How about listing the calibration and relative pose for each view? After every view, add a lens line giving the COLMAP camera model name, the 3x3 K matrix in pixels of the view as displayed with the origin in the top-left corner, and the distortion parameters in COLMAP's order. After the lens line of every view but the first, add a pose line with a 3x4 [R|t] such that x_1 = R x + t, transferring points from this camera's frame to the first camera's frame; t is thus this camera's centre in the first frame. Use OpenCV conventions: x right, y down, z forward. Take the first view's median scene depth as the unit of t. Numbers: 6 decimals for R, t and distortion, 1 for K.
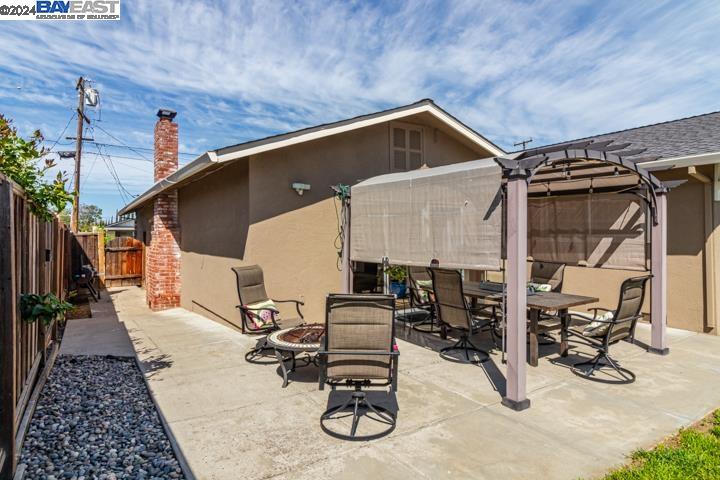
lens RADIAL K [[423.5, 0, 358.8], [0, 423.5, 223.4], [0, 0, 1]] dist [0.000041, -0.000179]
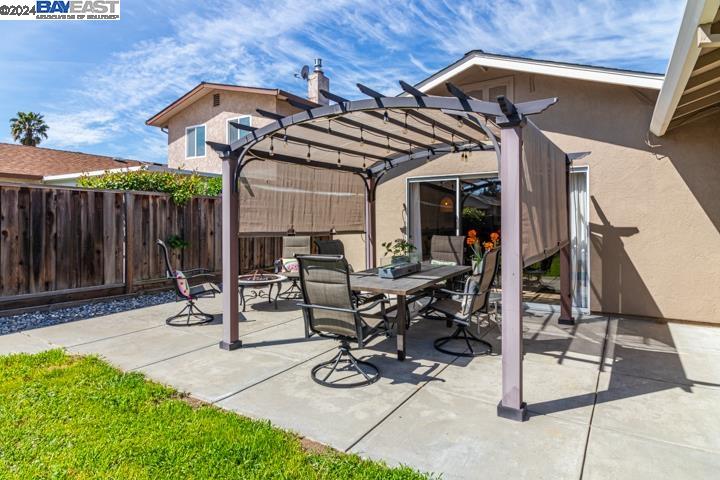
lens RADIAL K [[422.2, 0, 358.7], [0, 422.2, 216.0], [0, 0, 1]] dist [-0.001024, -0.000203]
pose [[0.419063, -0.001317, -0.907956, 1.005614], [0.007452, 0.999970, 0.001989, 0.041481], [0.907927, -0.007600, 0.419060, 0.526562]]
